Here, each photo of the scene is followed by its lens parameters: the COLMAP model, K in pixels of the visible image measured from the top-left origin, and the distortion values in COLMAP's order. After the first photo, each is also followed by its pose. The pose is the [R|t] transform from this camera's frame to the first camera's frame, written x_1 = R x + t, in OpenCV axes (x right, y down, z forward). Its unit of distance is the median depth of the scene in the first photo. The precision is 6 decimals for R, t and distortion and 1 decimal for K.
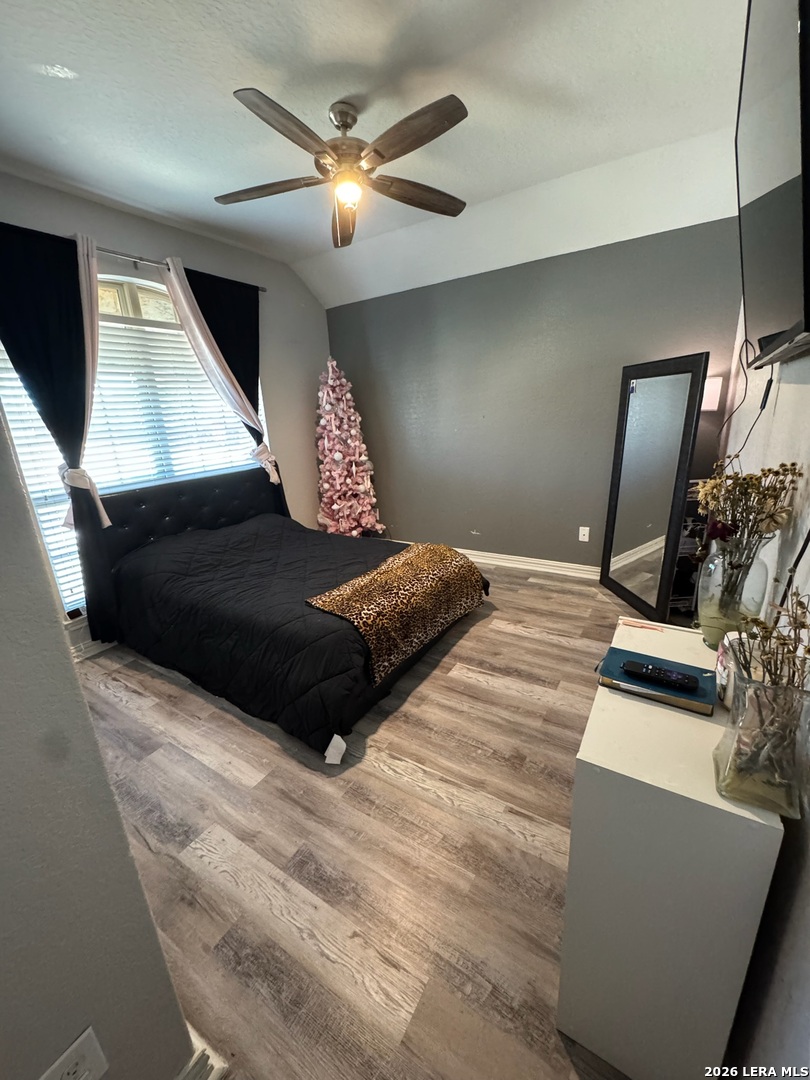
lens RADIAL K [[431.7, 0, 402.3], [0, 431.7, 540.0], [0, 0, 1]] dist [0.000133, -0.000022]
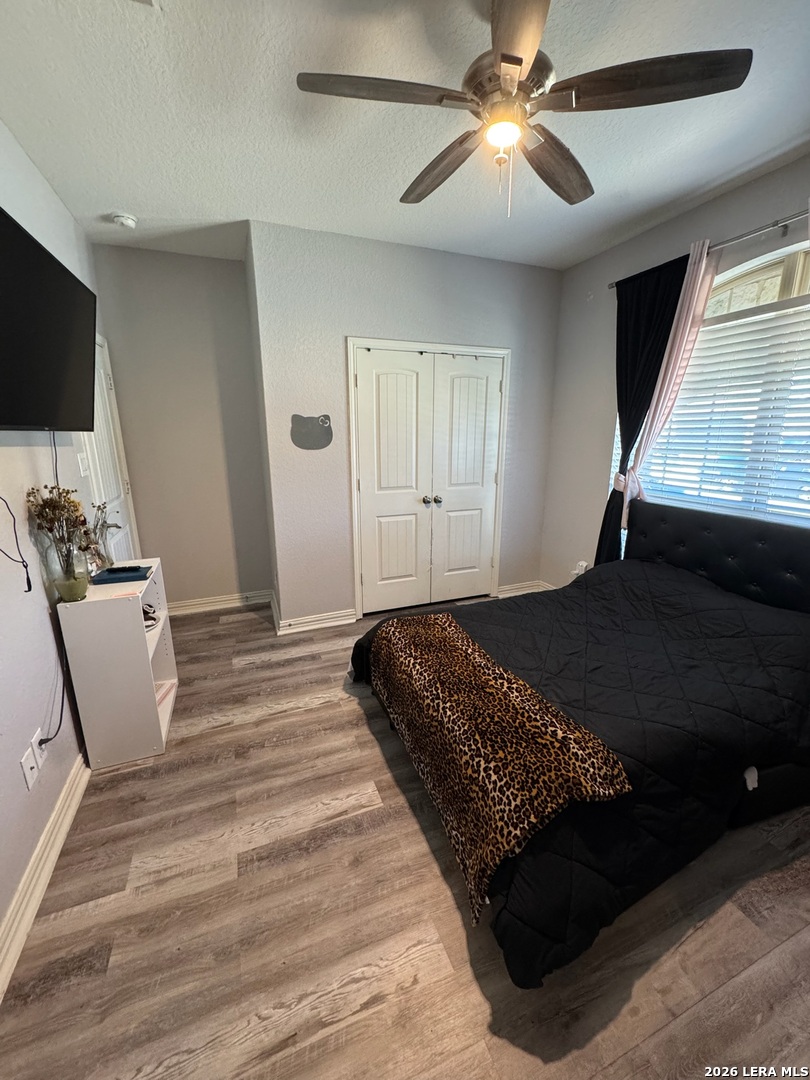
lens RADIAL K [[431.7, 0, 404.0], [0, 431.7, 541.9], [0, 0, 1]] dist [0.000133, -0.000022]
pose [[-0.590375, 0.249869, -0.767478, 0.617328], [-0.198009, 0.876979, 0.437836, -0.461244], [0.782464, 0.410455, -0.468270, 1.353065]]
